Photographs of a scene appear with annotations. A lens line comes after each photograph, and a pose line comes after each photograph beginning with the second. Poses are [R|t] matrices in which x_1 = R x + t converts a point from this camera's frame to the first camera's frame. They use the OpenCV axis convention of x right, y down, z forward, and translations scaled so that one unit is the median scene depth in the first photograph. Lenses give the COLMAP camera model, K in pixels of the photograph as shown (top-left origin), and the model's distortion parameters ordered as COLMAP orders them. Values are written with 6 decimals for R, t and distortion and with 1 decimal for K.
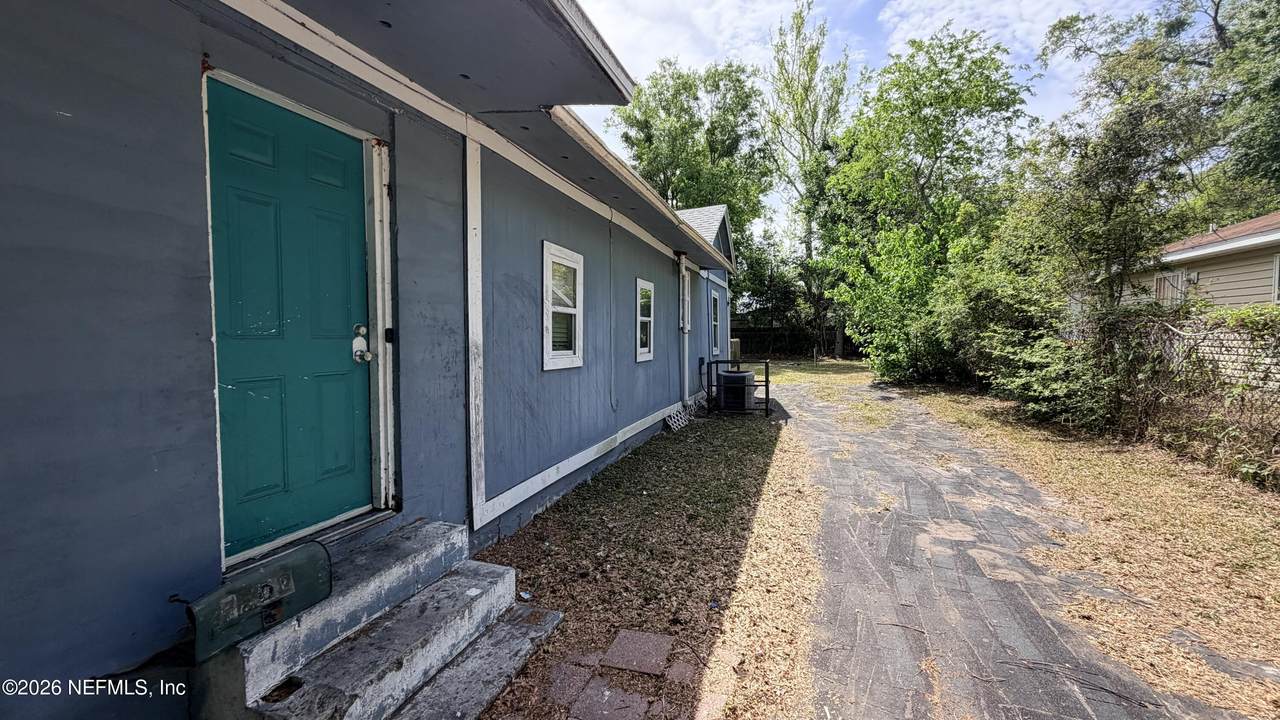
lens RADIAL K [[504.0, 0, 639.3], [0, 504.0, 351.2], [0, 0, 1]] dist [-0.002382, -0.000068]
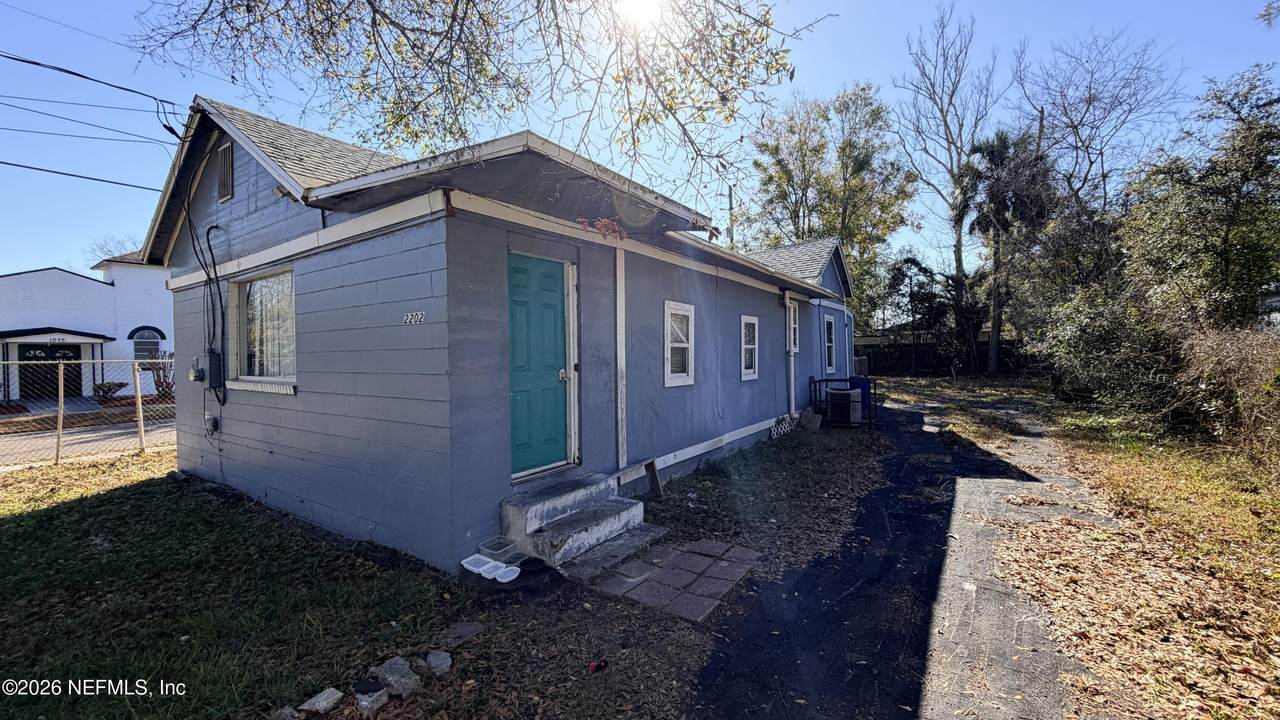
lens RADIAL K [[504.0, 0, 637.1], [0, 504.0, 356.9], [0, 0, 1]] dist [-0.002382, -0.000068]
pose [[0.961706, -0.004797, -0.274041, 0.134293], [-0.000514, 0.999814, -0.019303, -0.021779], [0.274082, 0.018704, 0.961524, -0.434579]]
